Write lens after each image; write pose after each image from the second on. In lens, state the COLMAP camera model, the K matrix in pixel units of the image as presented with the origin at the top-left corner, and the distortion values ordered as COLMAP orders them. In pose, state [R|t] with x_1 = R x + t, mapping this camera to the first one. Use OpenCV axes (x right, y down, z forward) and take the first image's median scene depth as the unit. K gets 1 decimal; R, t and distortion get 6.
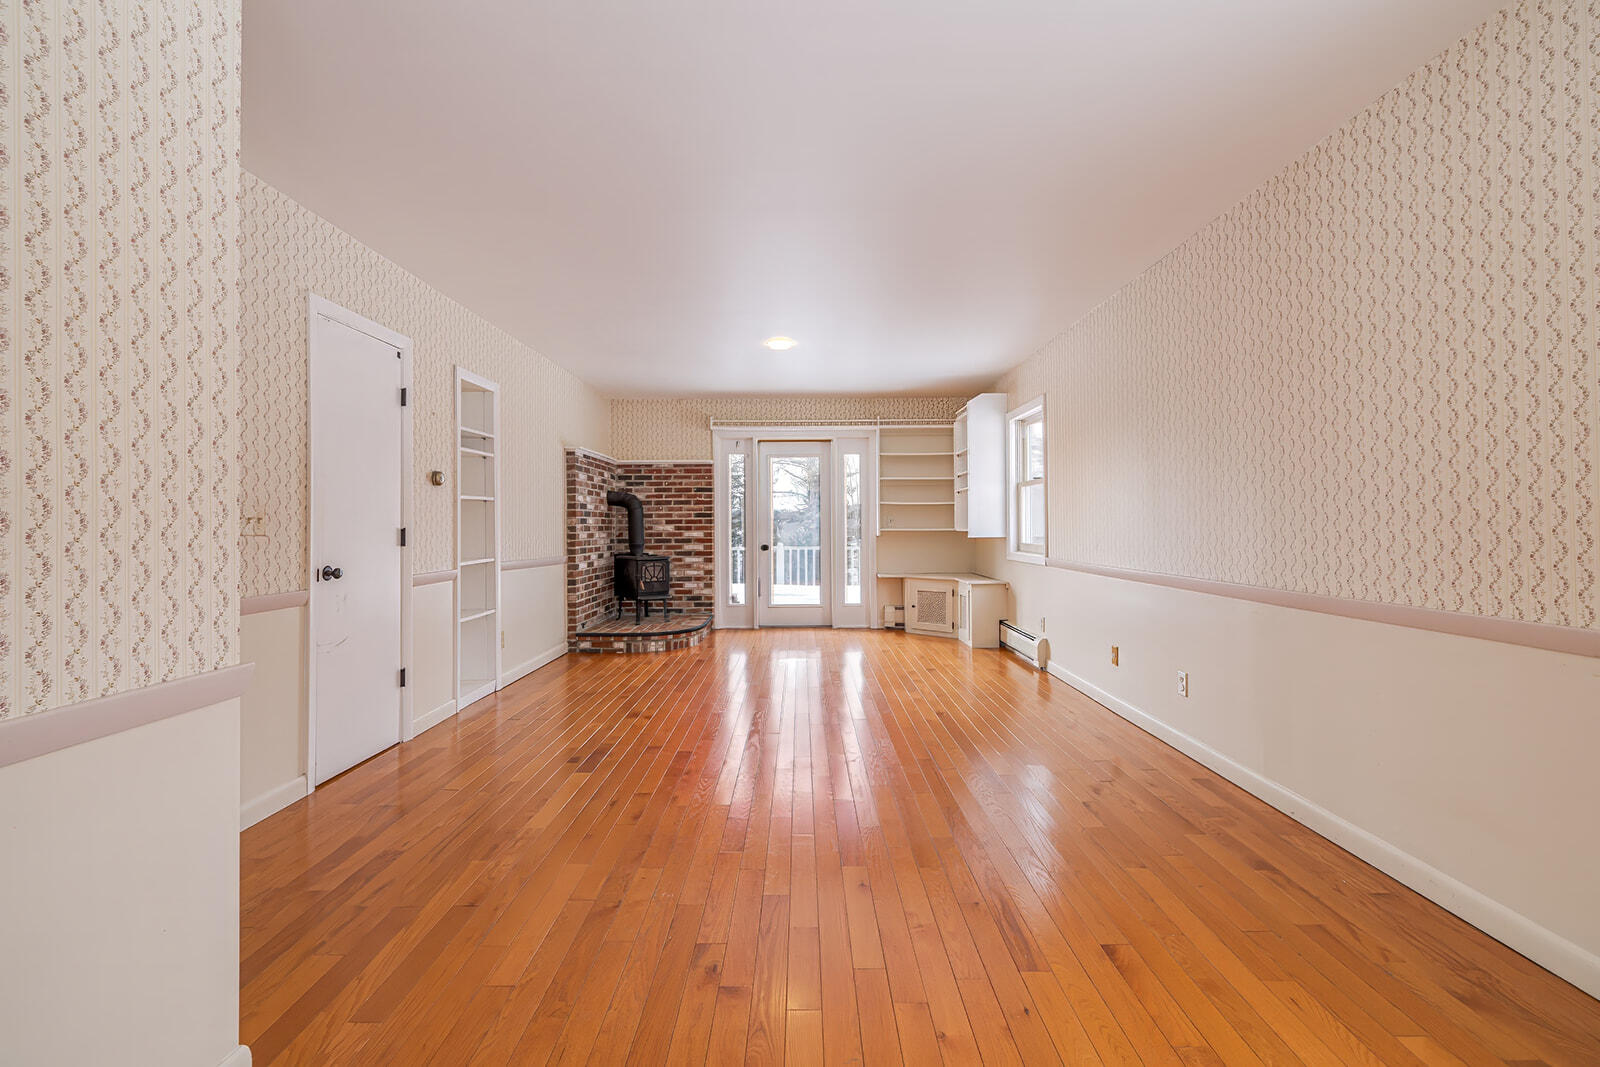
lens RADIAL K [[678.0, 0, 798.1], [0, 678.0, 530.5], [0, 0, 1]] dist [0.003320, -0.000325]
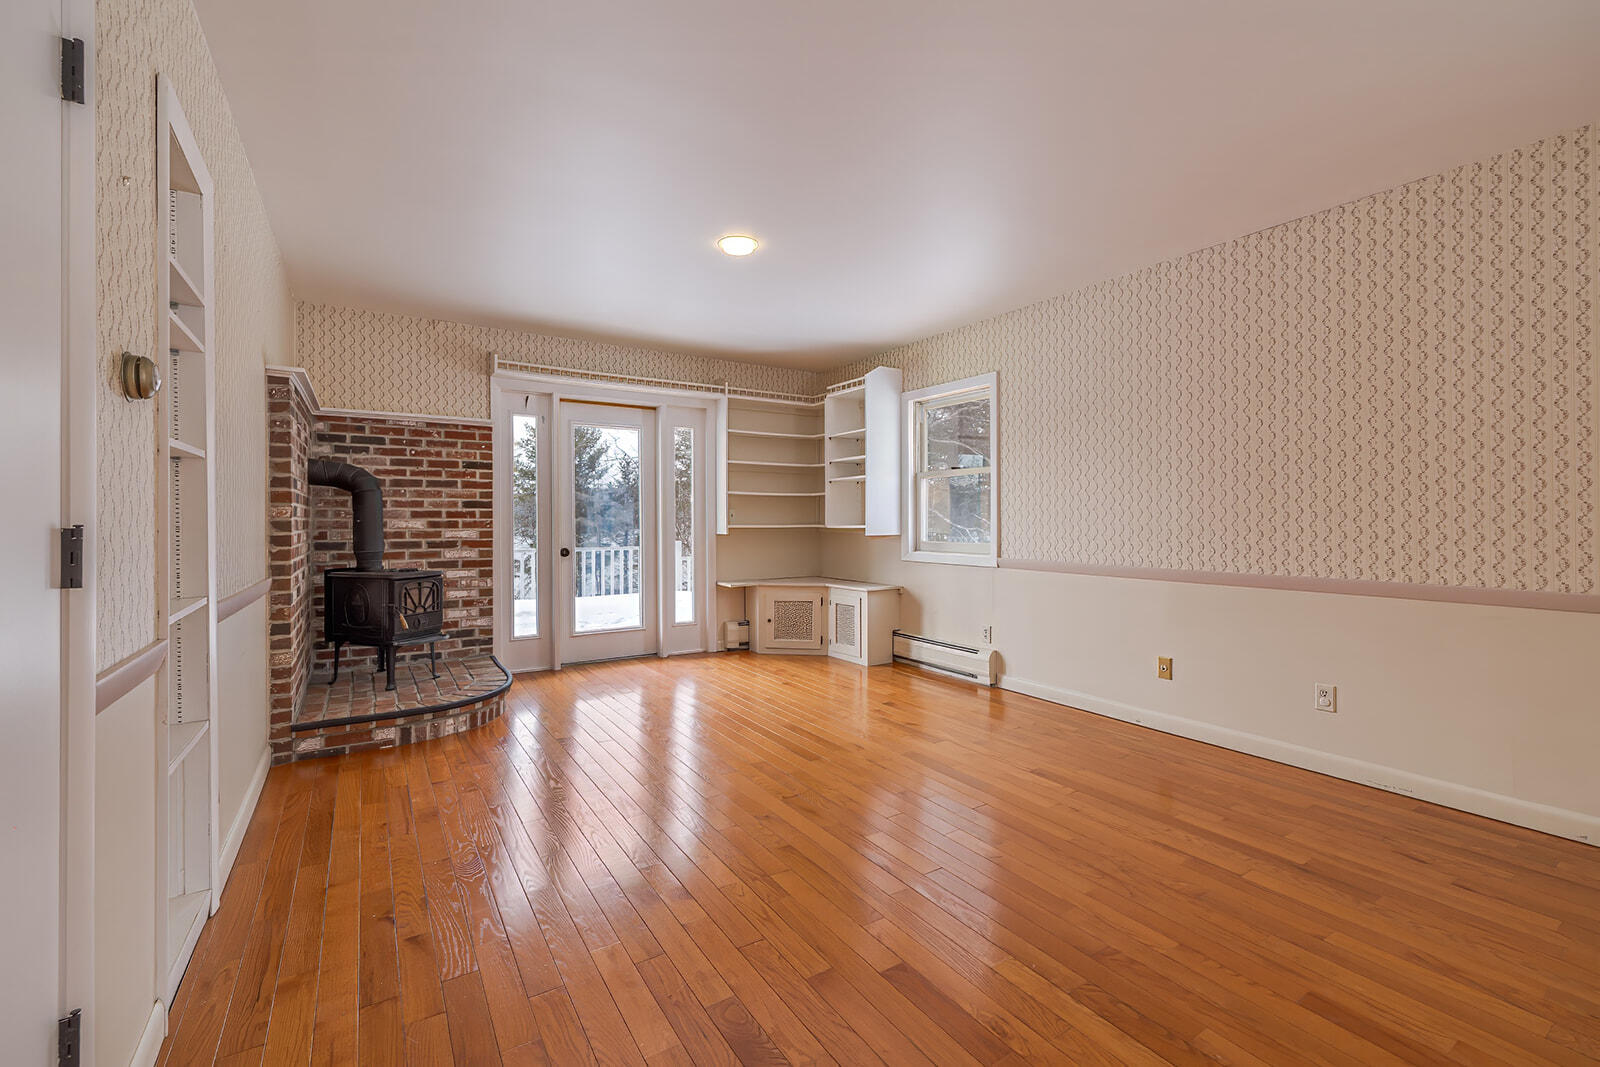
lens RADIAL K [[678.0, 0, 801.4], [0, 678.0, 524.0], [0, 0, 1]] dist [0.003320, -0.000325]
pose [[0.839087, 0.000718, 0.543997, -0.236619], [0.001477, 0.999992, -0.003597, -0.001197], [-0.543995, 0.003822, 0.839080, 0.290952]]
